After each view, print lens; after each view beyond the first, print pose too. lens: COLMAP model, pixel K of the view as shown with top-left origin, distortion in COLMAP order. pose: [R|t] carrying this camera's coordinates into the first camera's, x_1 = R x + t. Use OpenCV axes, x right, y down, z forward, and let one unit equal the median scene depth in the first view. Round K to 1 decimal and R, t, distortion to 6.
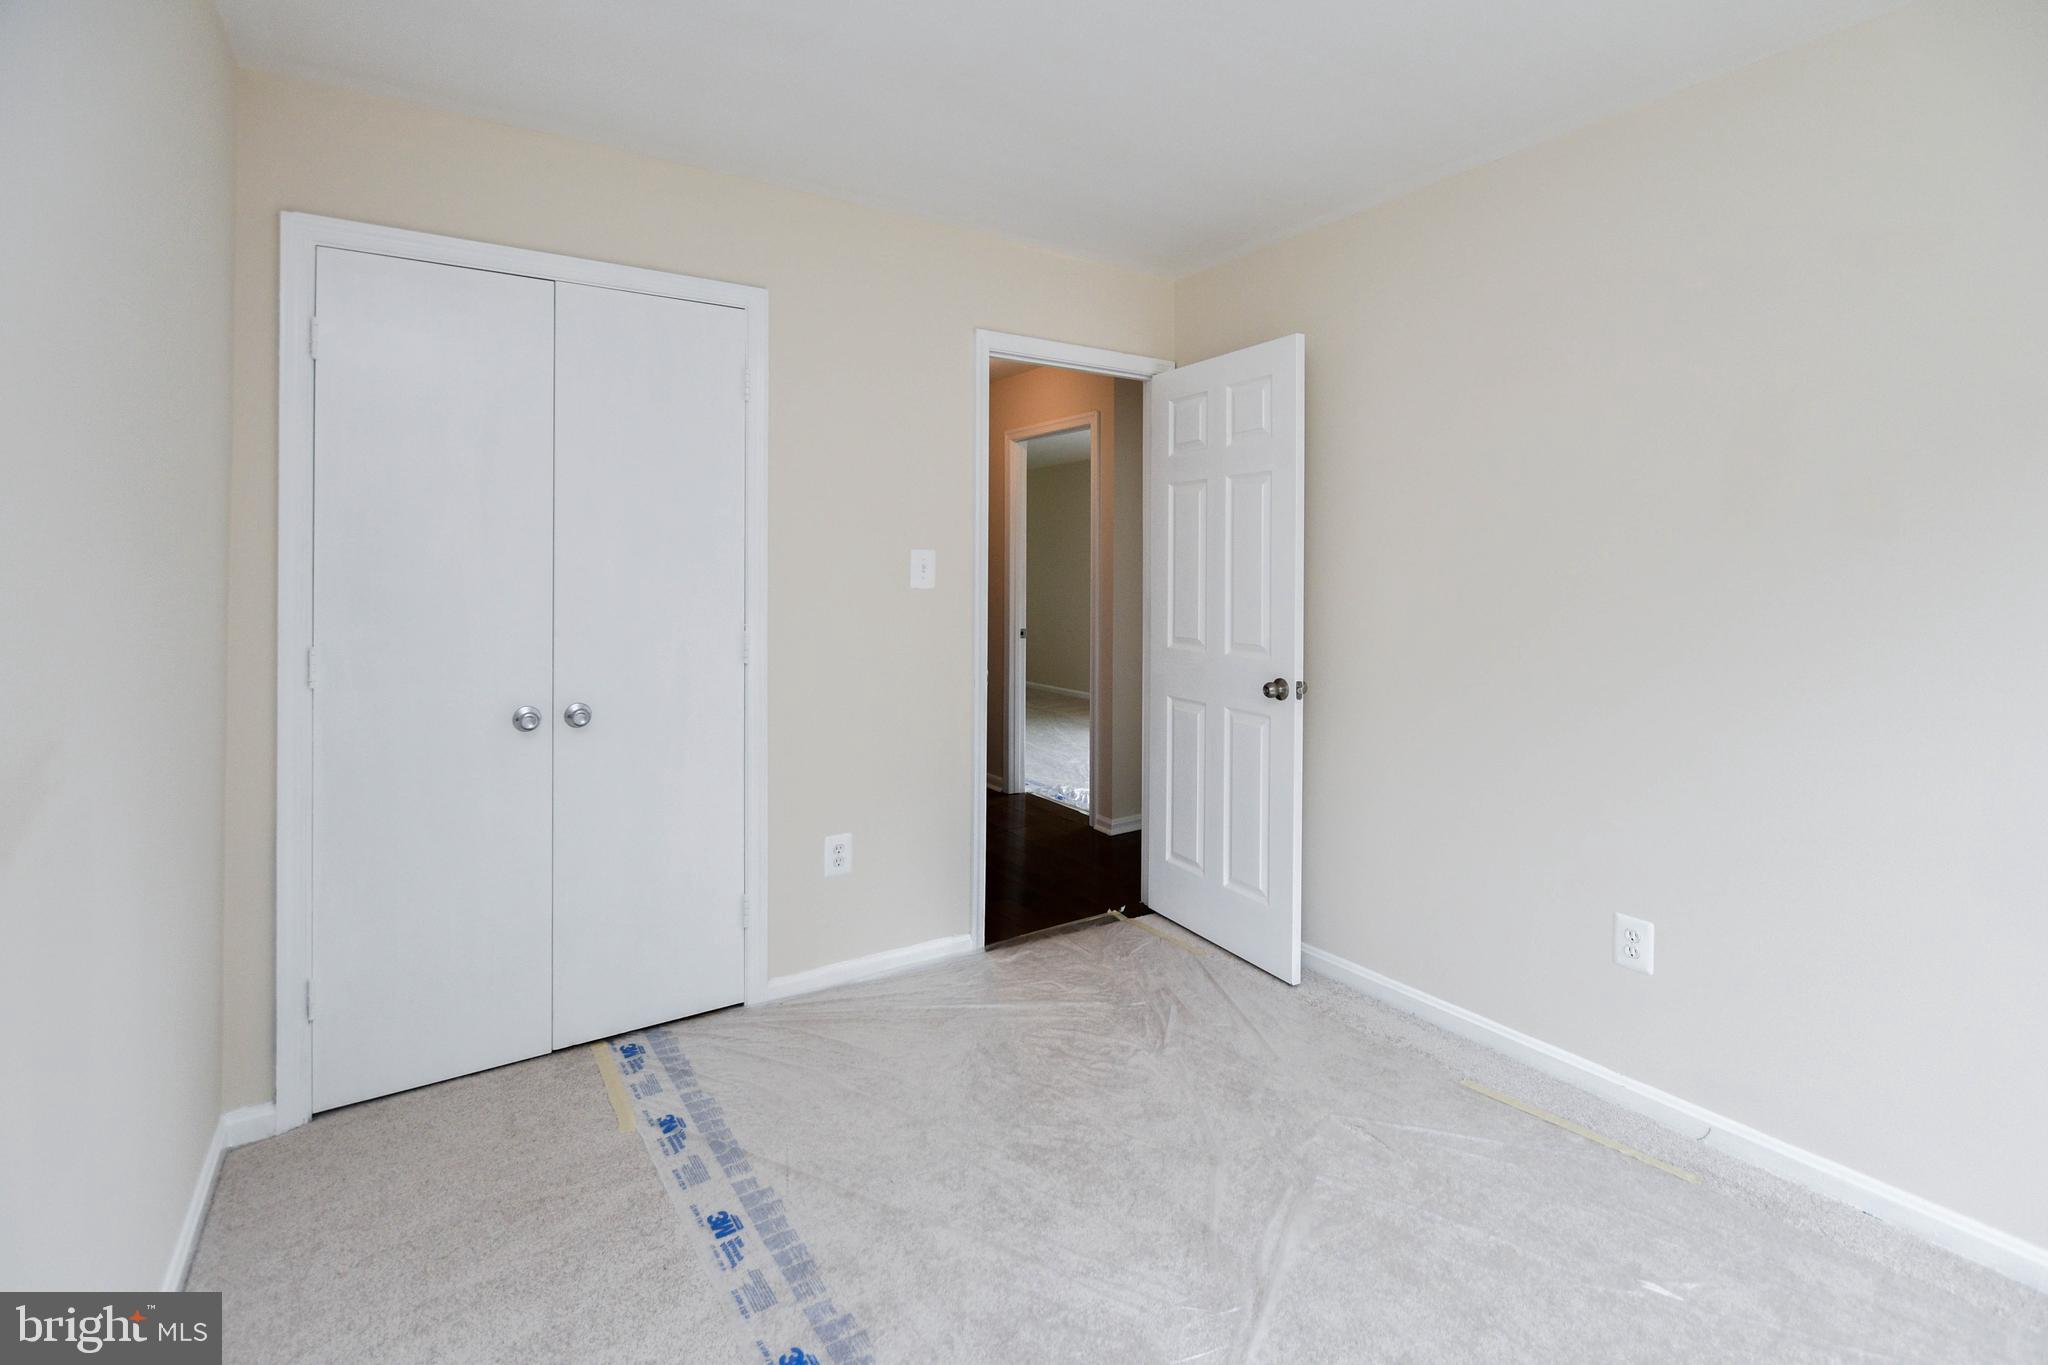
lens RADIAL K [[957.4, 0, 1024.0], [0, 957.4, 682.5], [0, 0, 1]] dist [-0.003913, 0.002184]
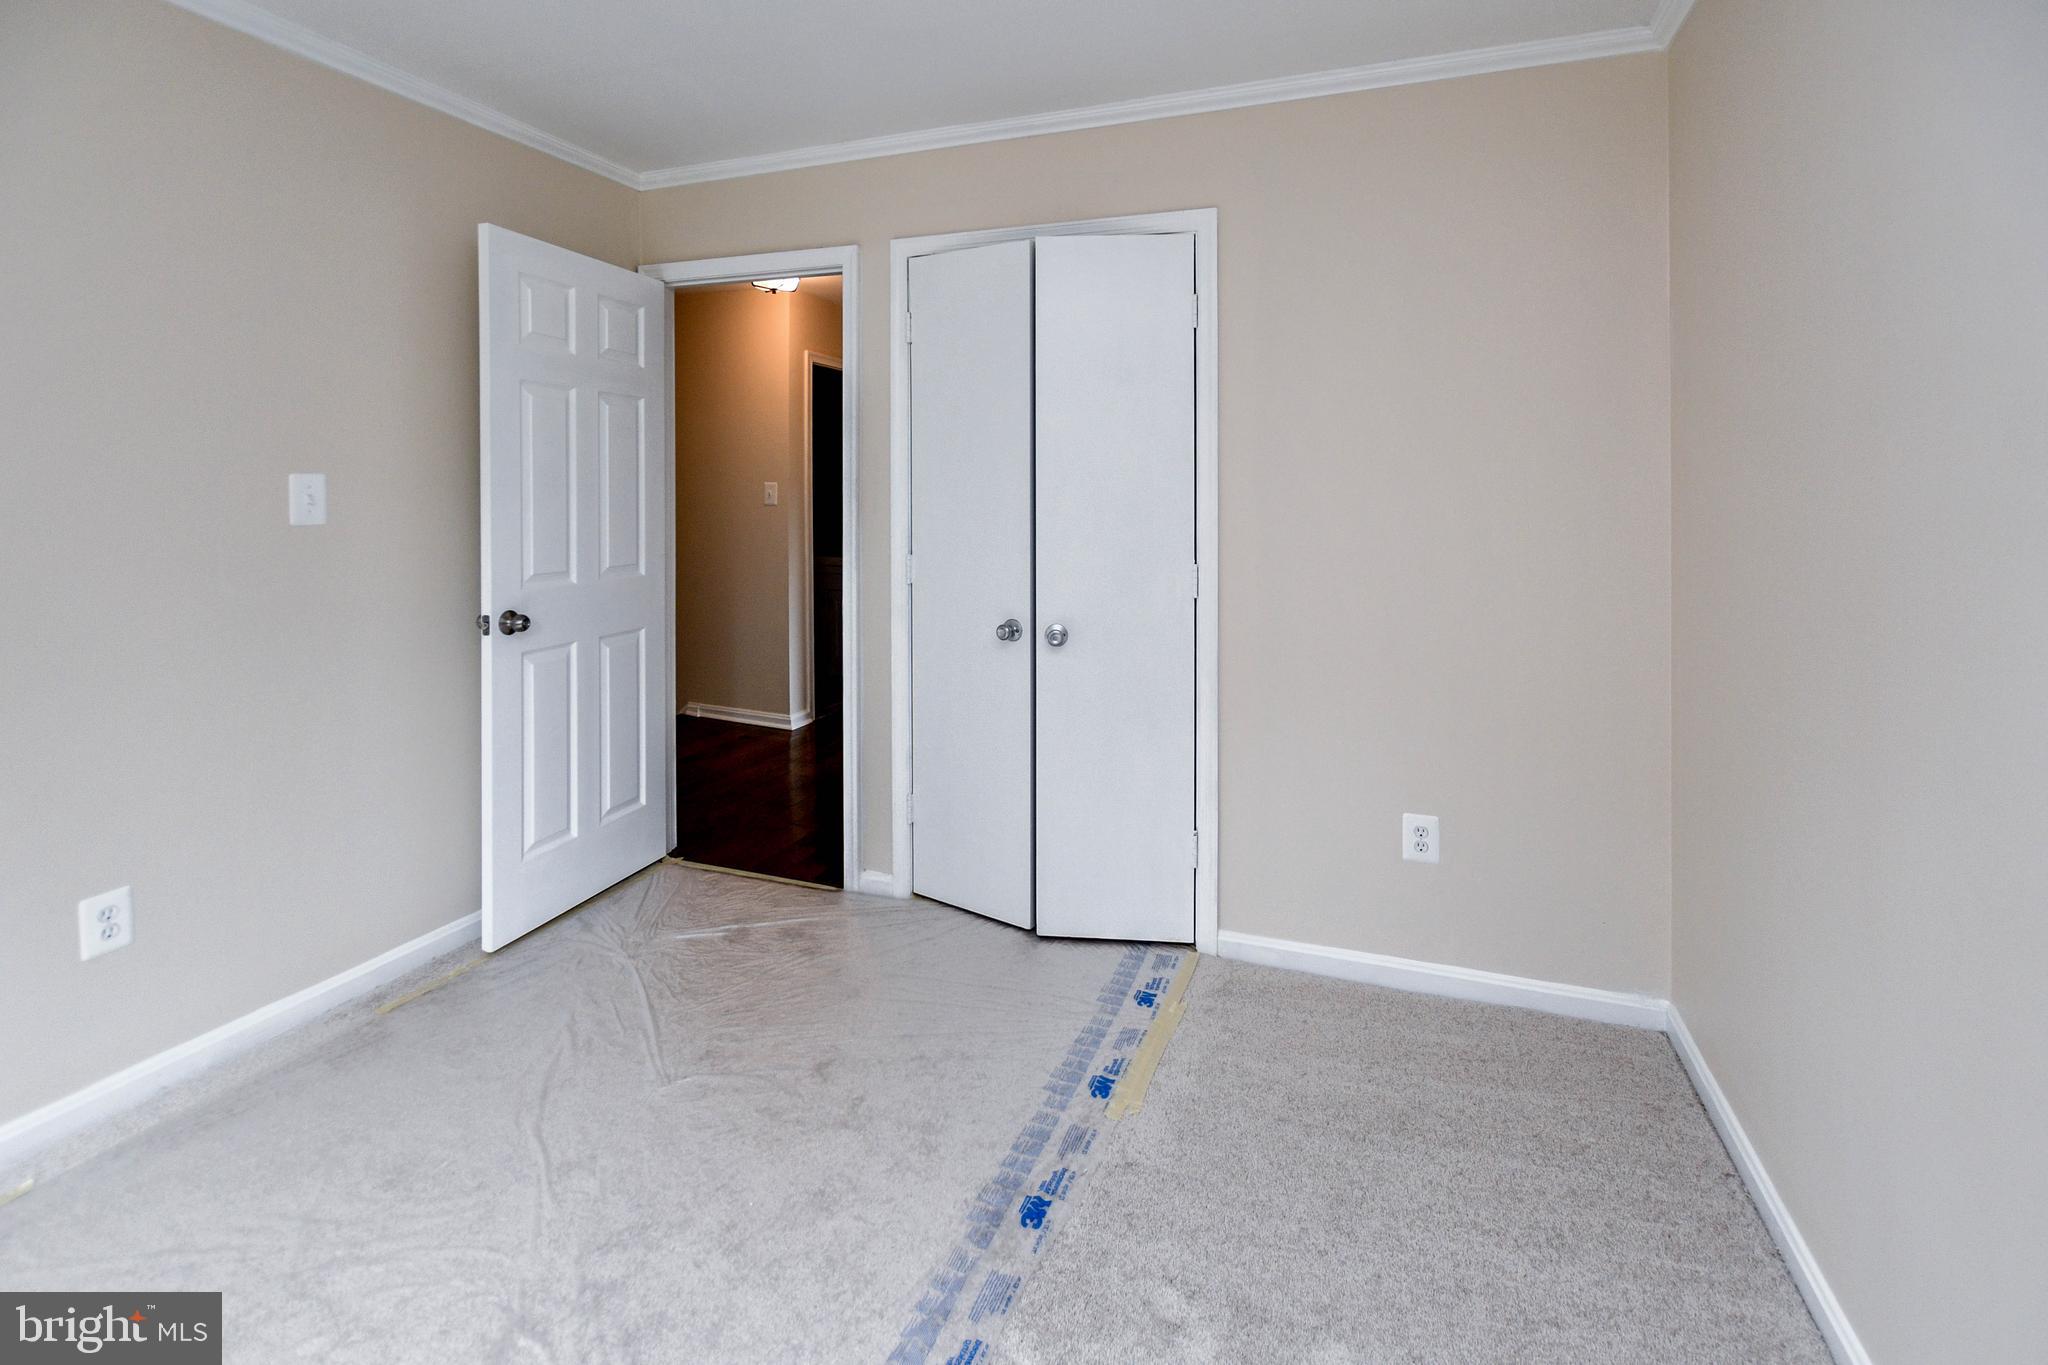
lens RADIAL K [[957.4, 0, 1024.0], [0, 957.4, 682.5], [0, 0, 1]] dist [-0.003913, 0.002184]
pose [[-0.583390, -0.165713, 0.795107, -1.040917], [0.071217, 0.964756, 0.253324, -0.176568], [-0.809064, 0.204412, -0.551028, 1.545073]]
